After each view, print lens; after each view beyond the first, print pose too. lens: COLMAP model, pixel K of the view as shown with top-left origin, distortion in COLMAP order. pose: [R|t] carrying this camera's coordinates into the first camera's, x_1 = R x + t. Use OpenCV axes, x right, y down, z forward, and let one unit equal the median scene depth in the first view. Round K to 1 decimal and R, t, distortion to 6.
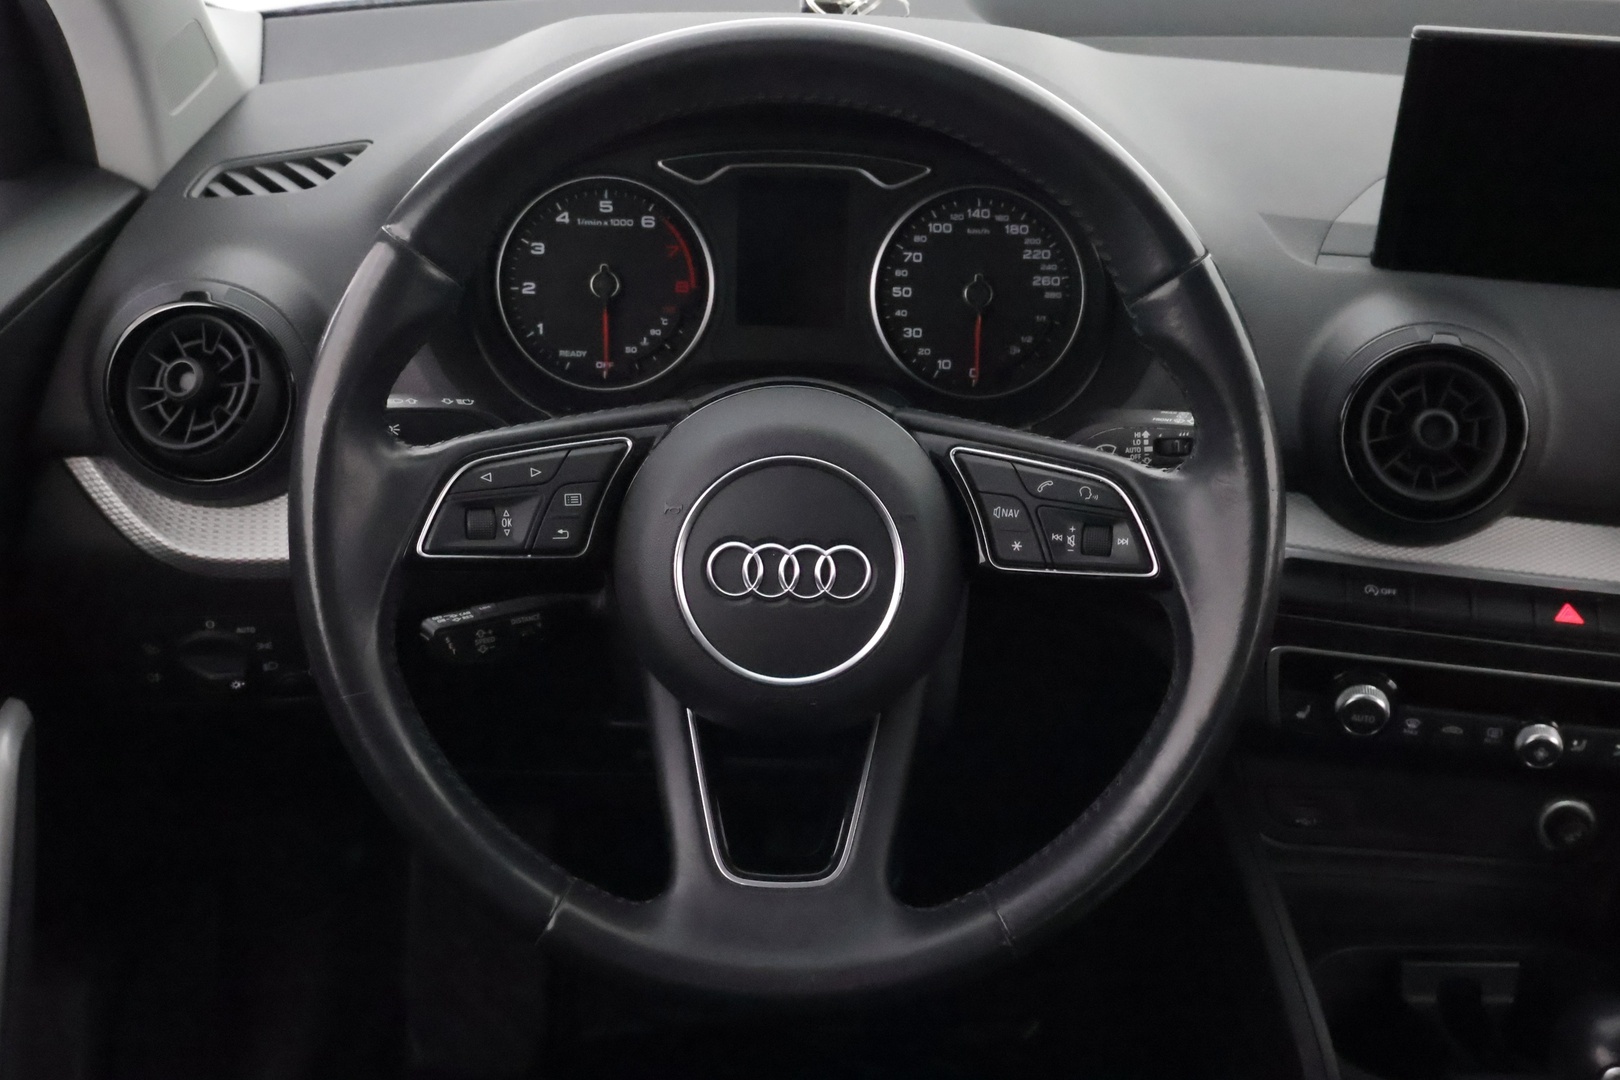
lens RADIAL K [[1792.7, 0, 823.0], [0, 1792.7, 543.1], [0, 0, 1]] dist [0.021174, 0.000000]
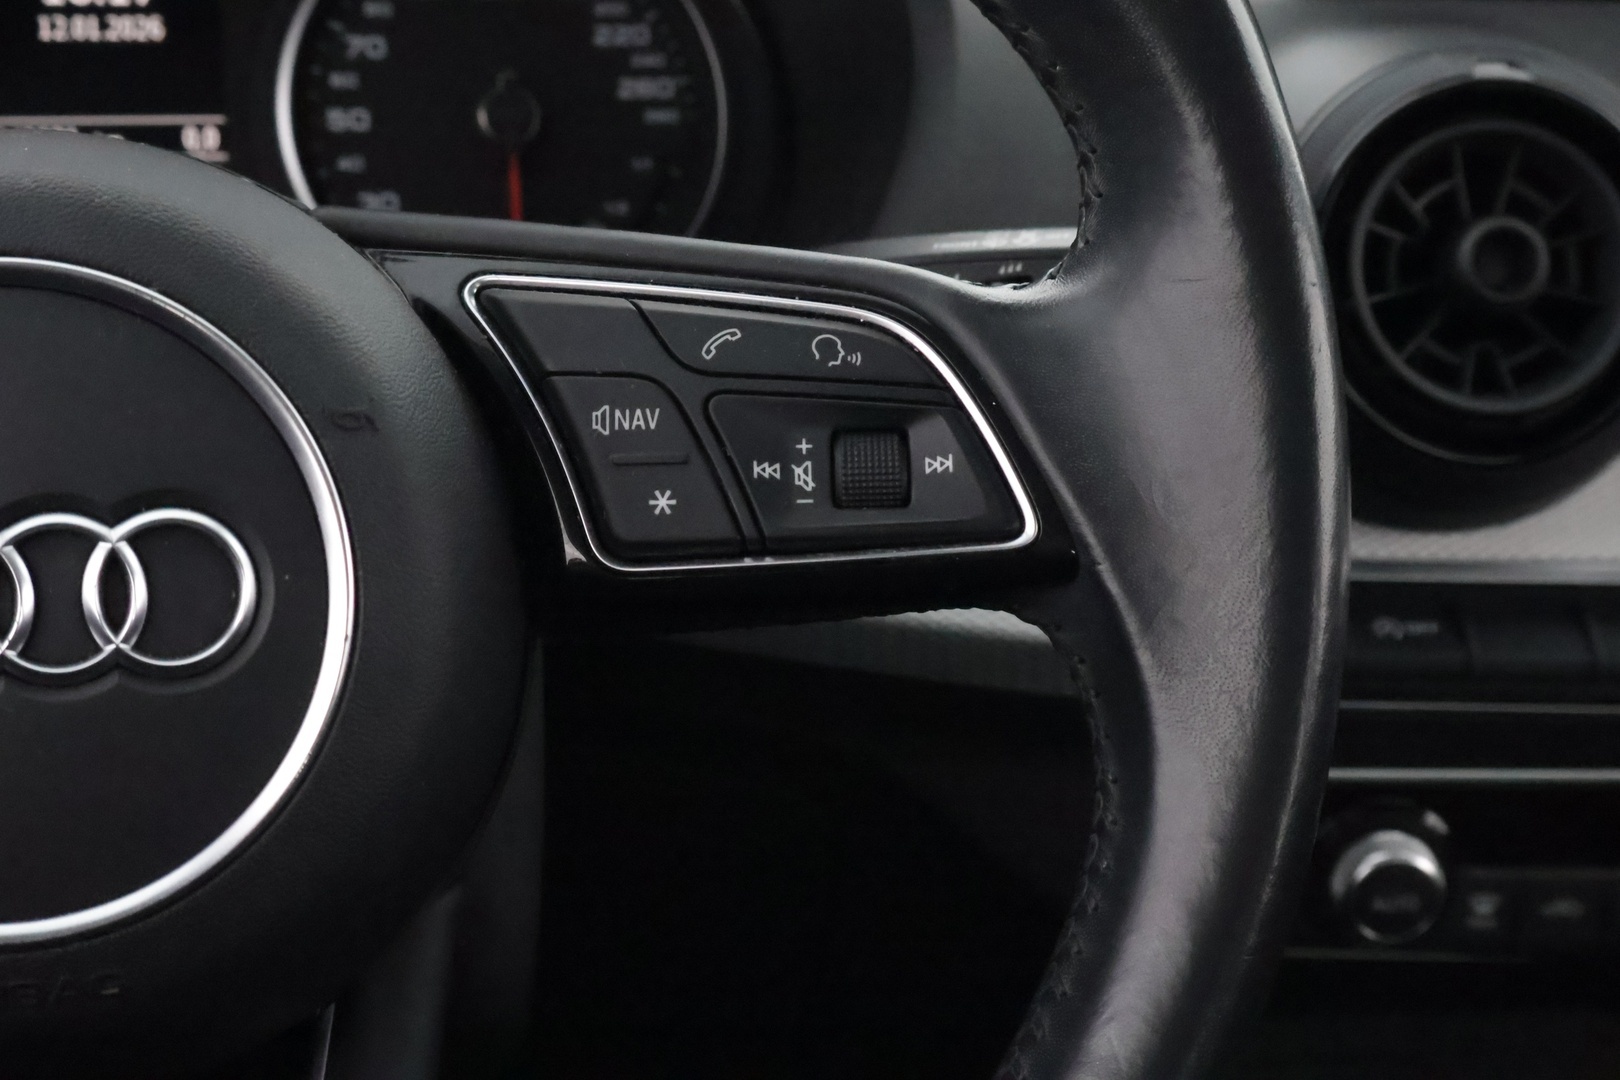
lens RADIAL K [[2277.4, 0, 806.7], [0, 2277.4, 541.1], [0, 0, 1]] dist [0.019669, 0.000000]
pose [[0.975395, -0.077883, 0.206250, 0.033499], [0.101295, 0.989248, -0.105487, 0.054010], [-0.195816, 0.123783, 0.972797, 0.459780]]
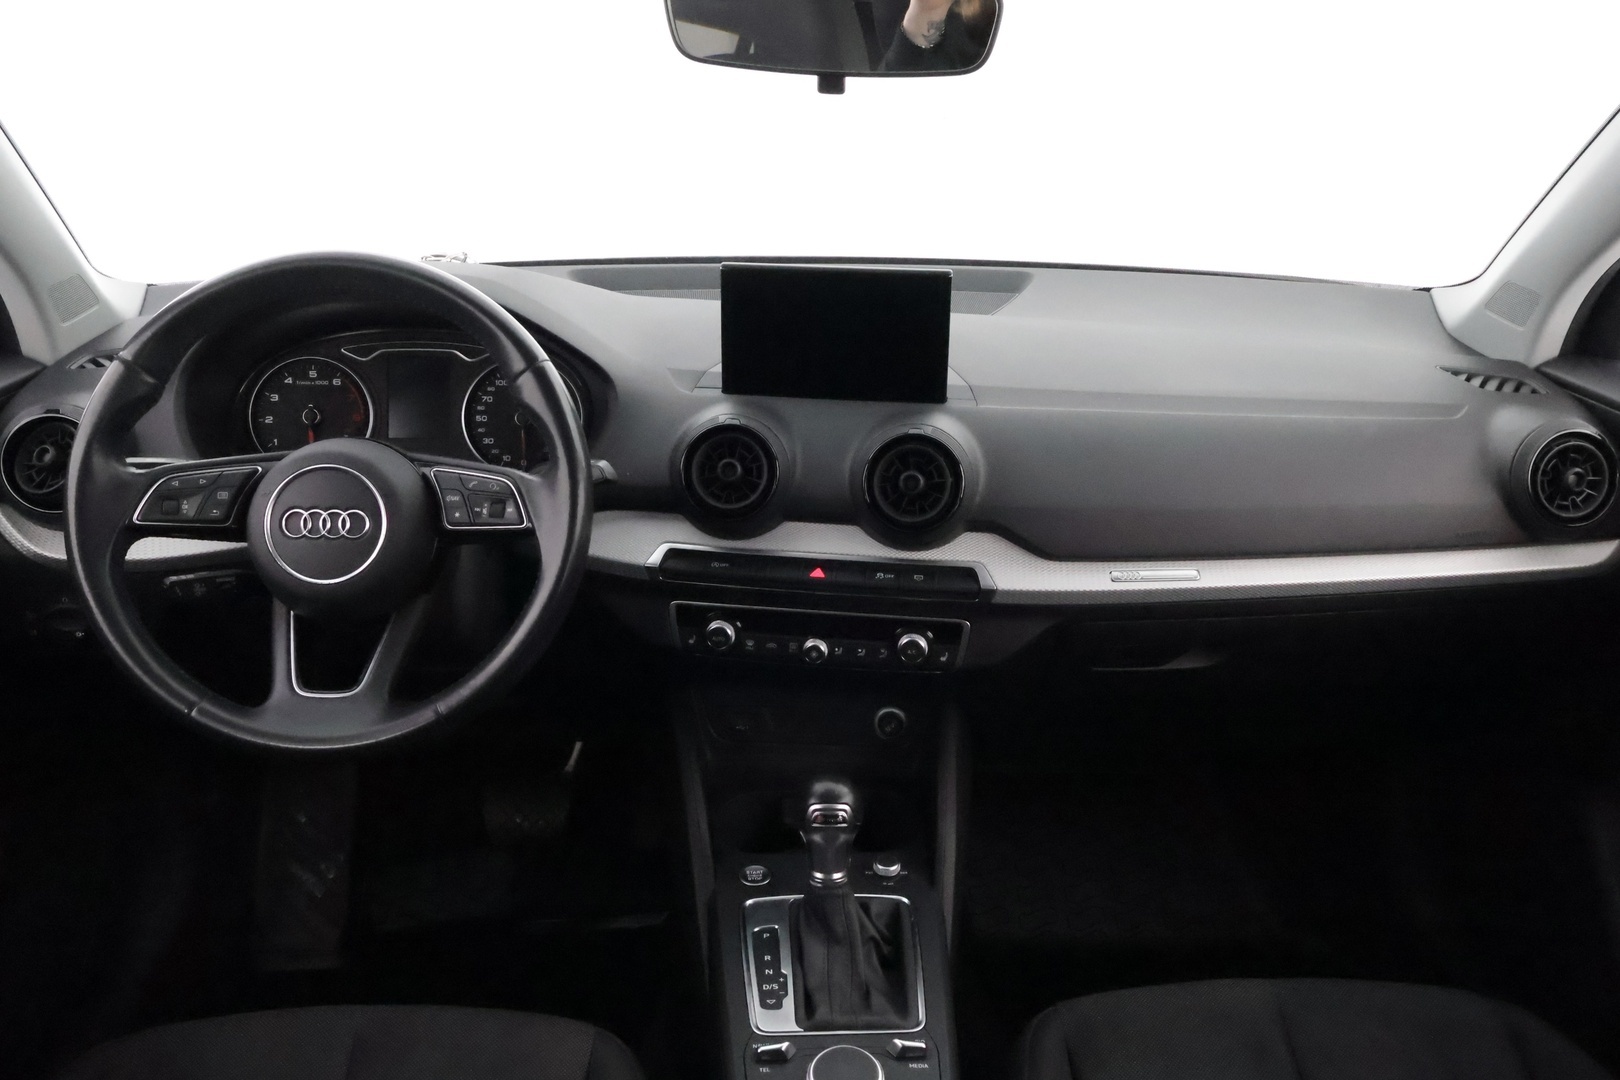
lens RADIAL K [[1358.5, 0, 799.4], [0, 1358.5, 539.4], [0, 0, 1]] dist [0.014705, 0.008917]
pose [[0.999648, -0.022227, 0.014497, 0.388611], [0.024167, 0.988182, -0.151371, 0.220314], [-0.010961, 0.151668, 0.988371, -0.372097]]
